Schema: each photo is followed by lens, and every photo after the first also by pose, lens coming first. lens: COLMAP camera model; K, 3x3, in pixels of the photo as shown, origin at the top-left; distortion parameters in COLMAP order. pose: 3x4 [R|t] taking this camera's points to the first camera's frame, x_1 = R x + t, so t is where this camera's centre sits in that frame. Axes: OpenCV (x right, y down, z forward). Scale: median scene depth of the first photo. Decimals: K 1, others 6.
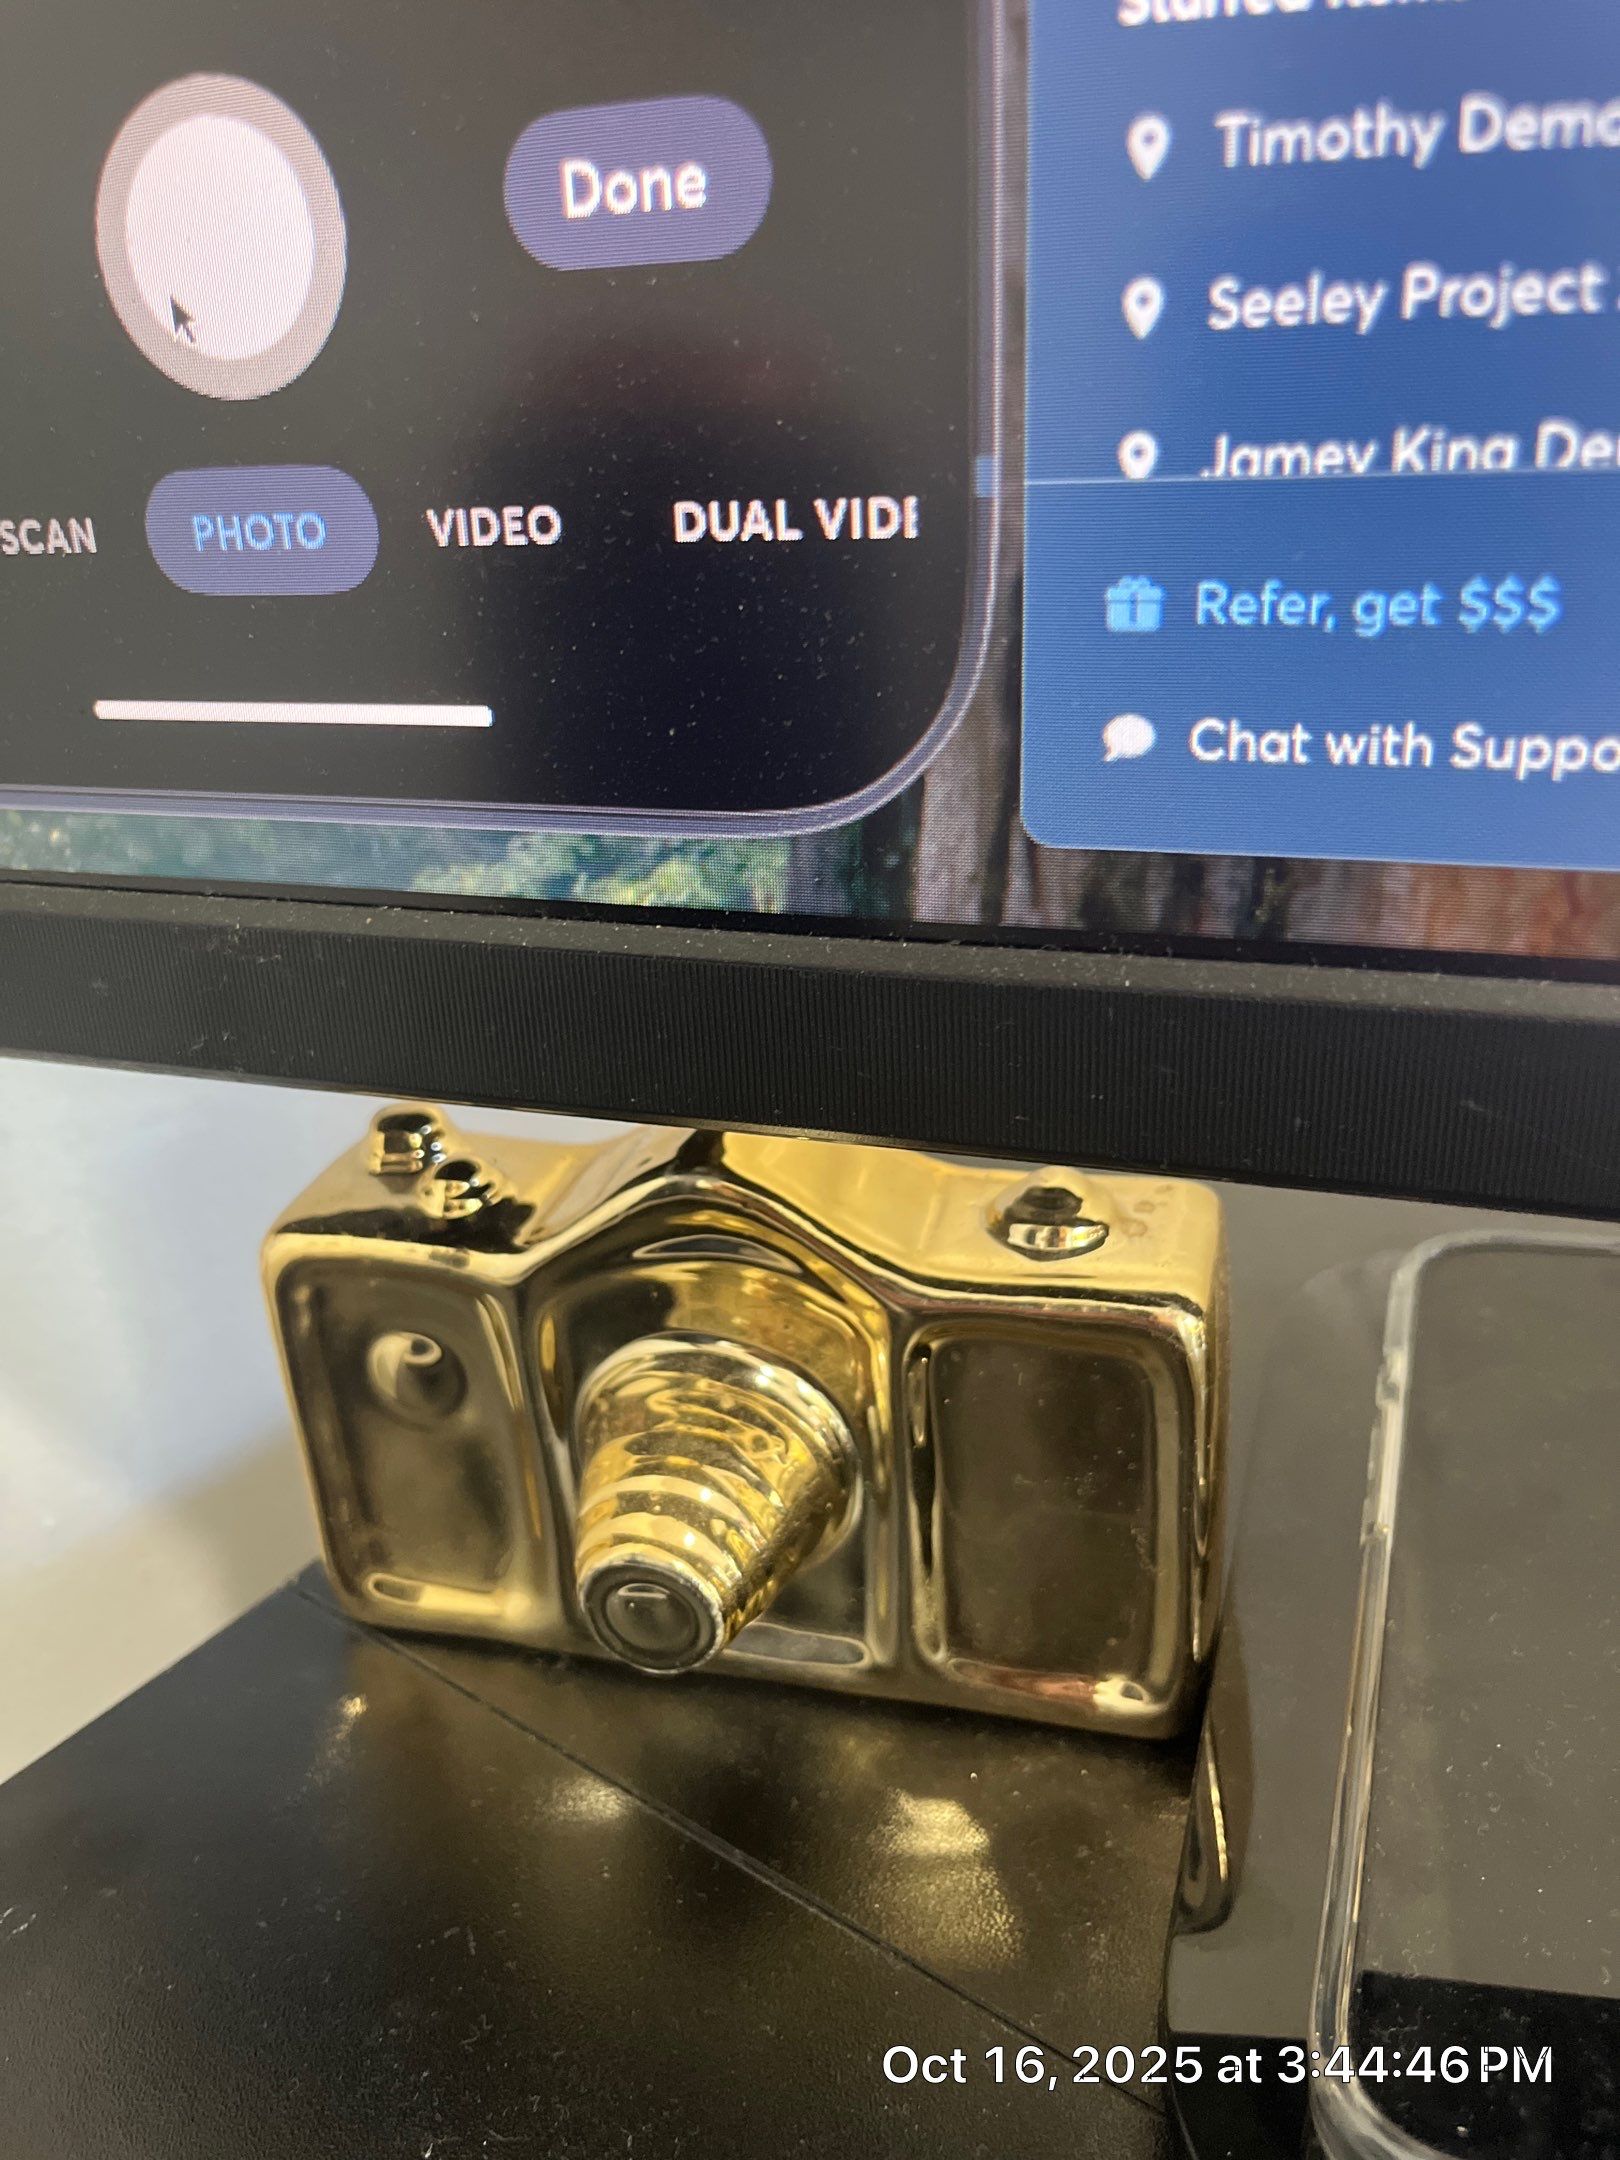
lens RADIAL K [[1690.9, 0, 806.1], [0, 1690.9, 1090.8], [0, 0, 1]] dist [0.013457, -0.038874]
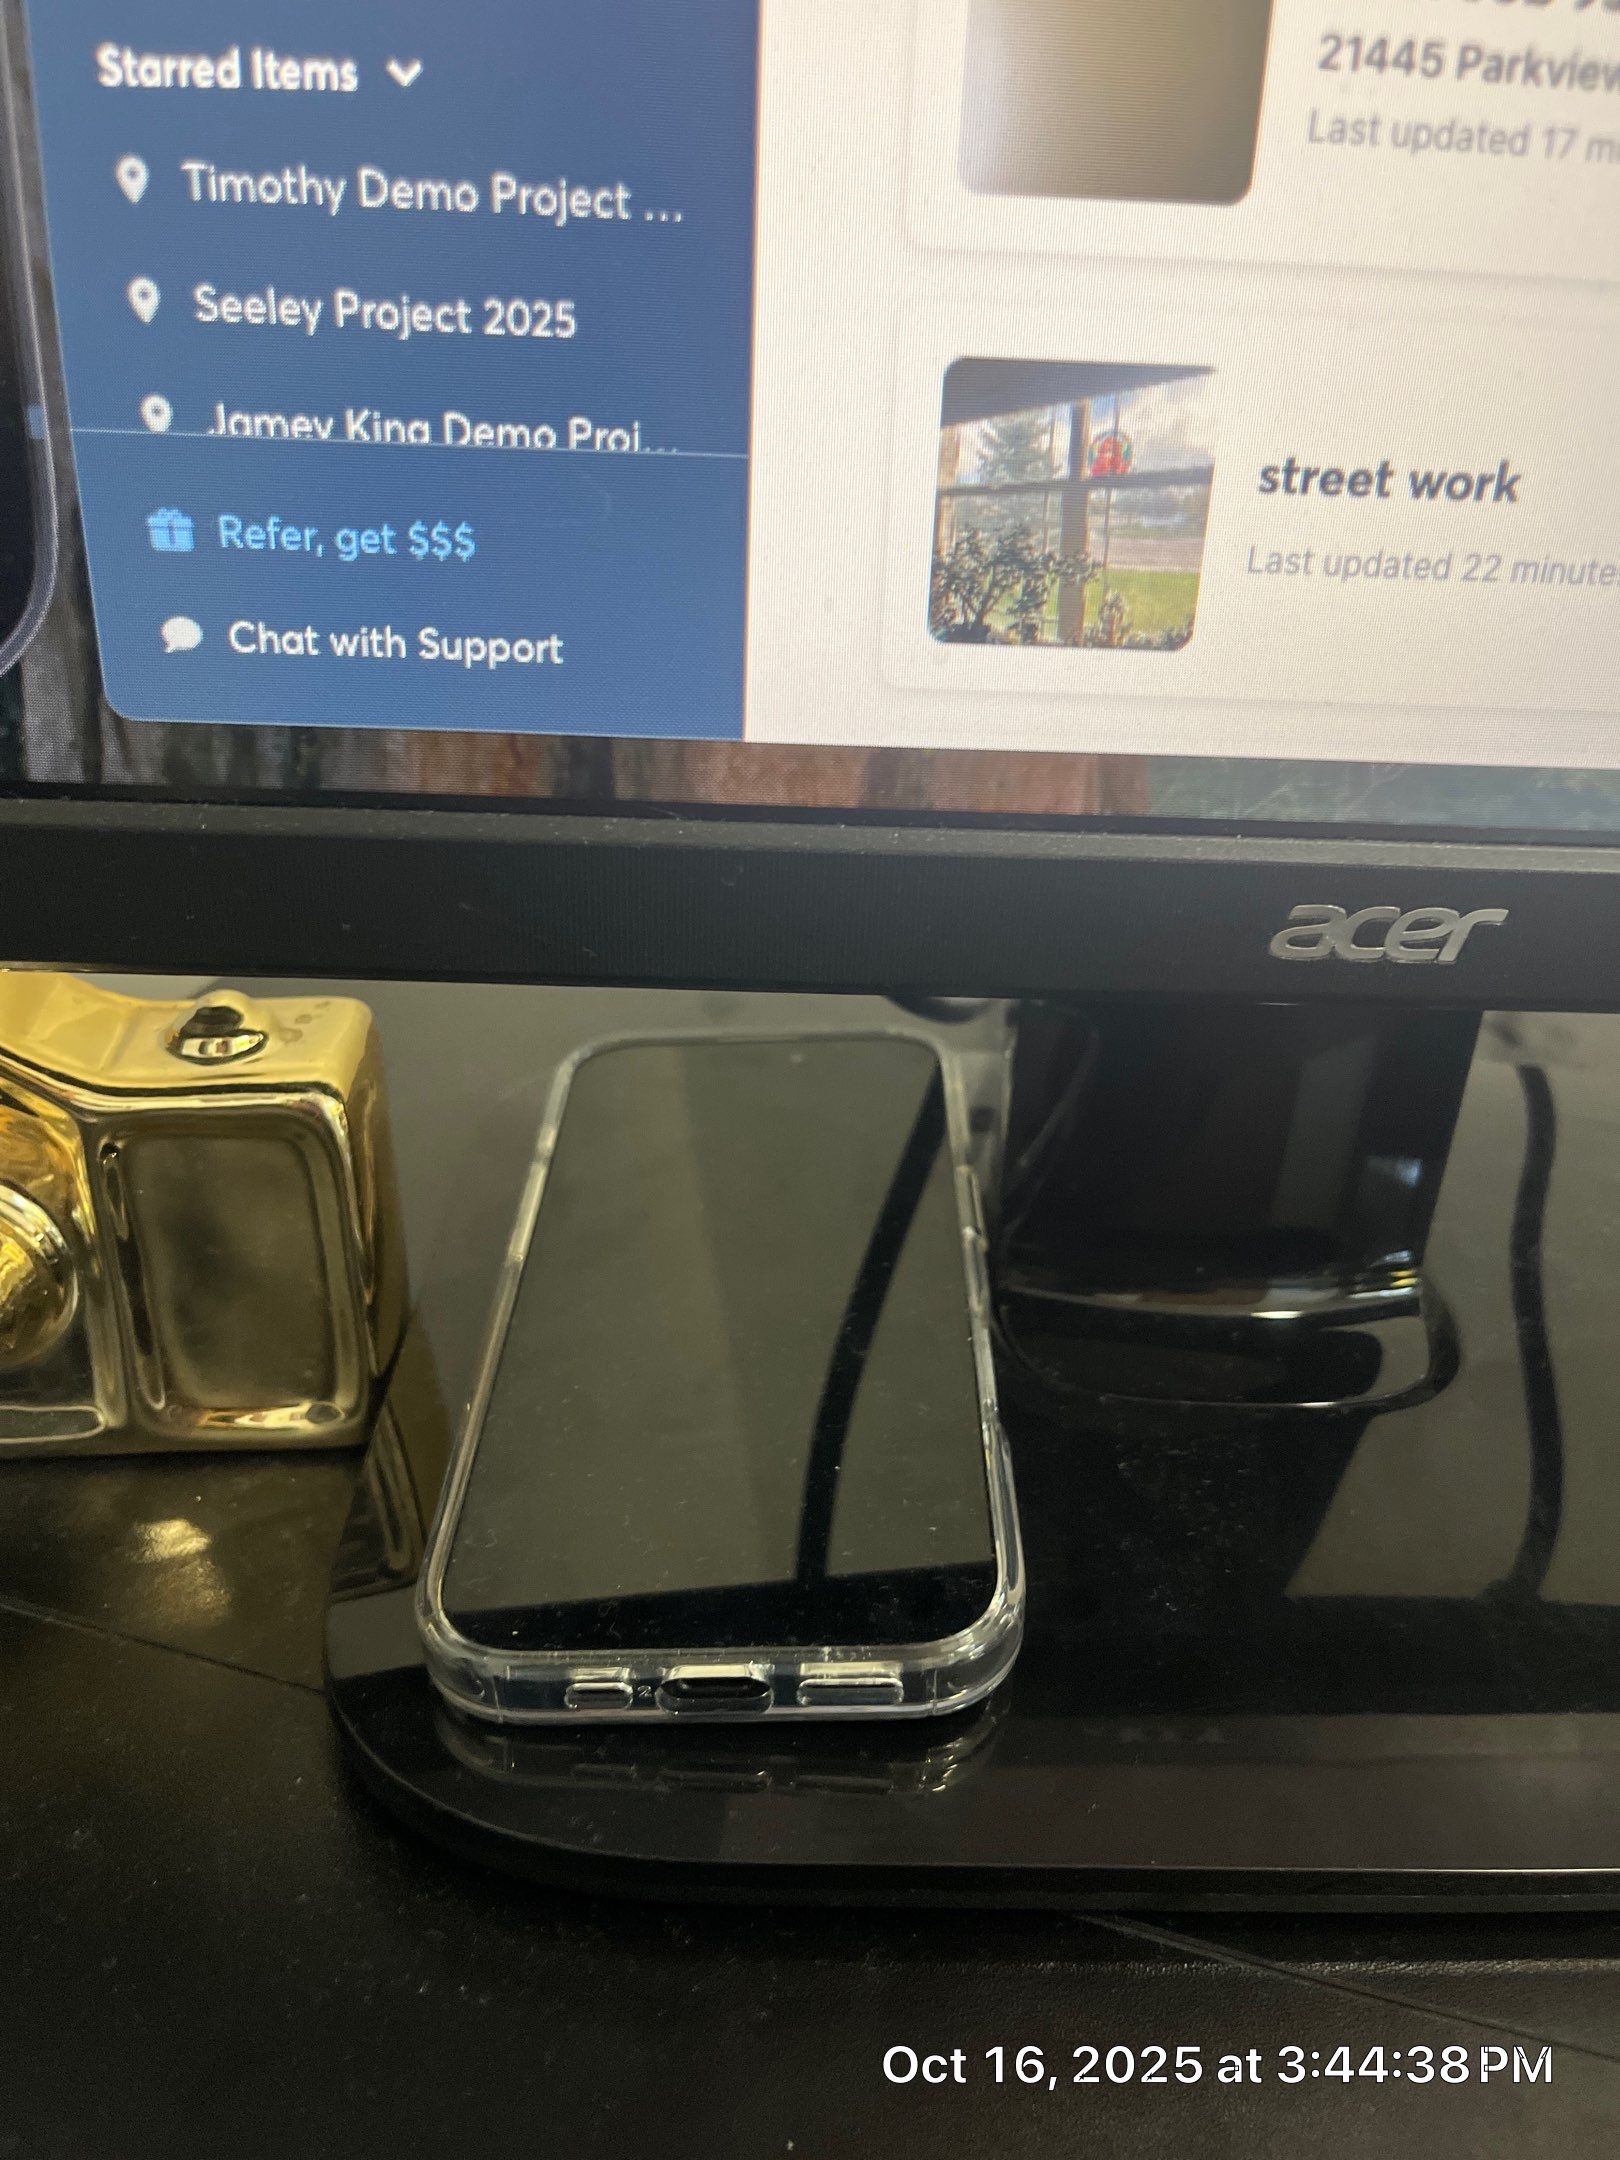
lens RADIAL K [[1690.9, 0, 810.5], [0, 1690.9, 1100.7], [0, 0, 1]] dist [0.013457, -0.038874]
pose [[0.929235, -0.088542, 0.358724, 0.139086], [0.061132, 0.994325, 0.087069, 0.061771], [-0.364398, -0.058978, 0.929374, -0.391550]]
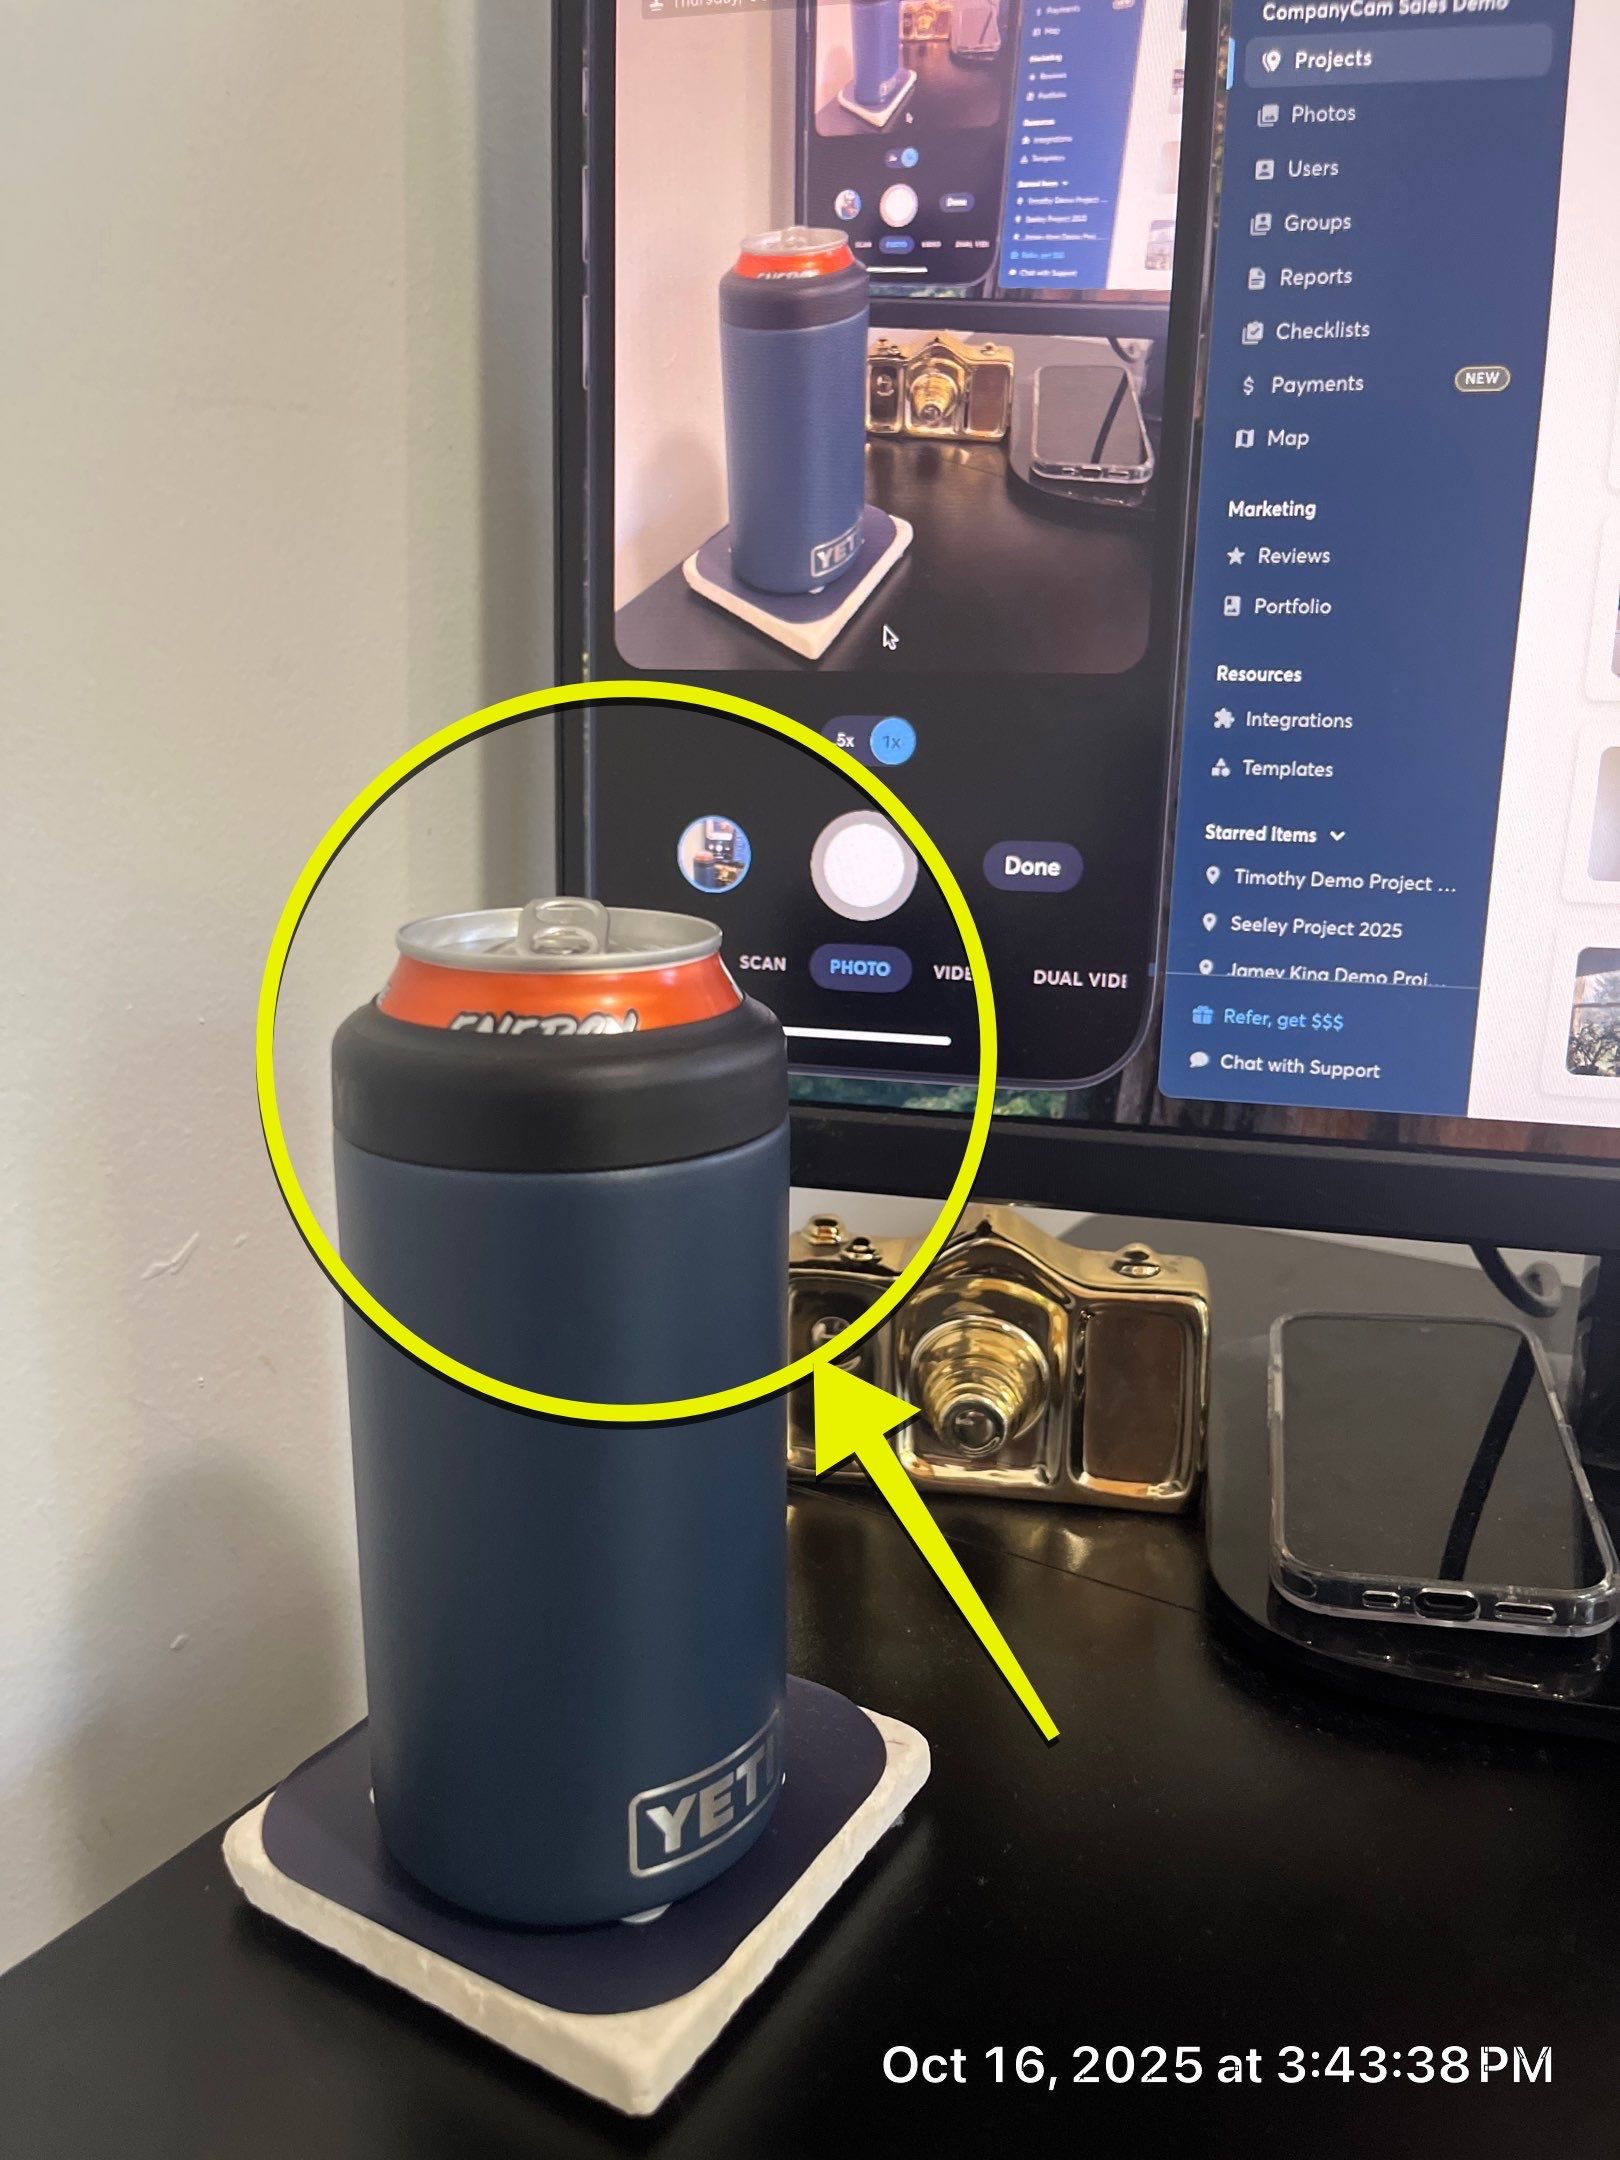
lens RADIAL K [[1690.9, 0, 802.4], [0, 1690.9, 1100.6], [0, 0, 1]] dist [0.013457, -0.038874]
pose [[0.993280, 0.036359, 0.109873, -0.768720], [-0.017829, 0.986109, -0.165142, 0.335179], [-0.114351, 0.162073, 0.980131, -1.671653]]
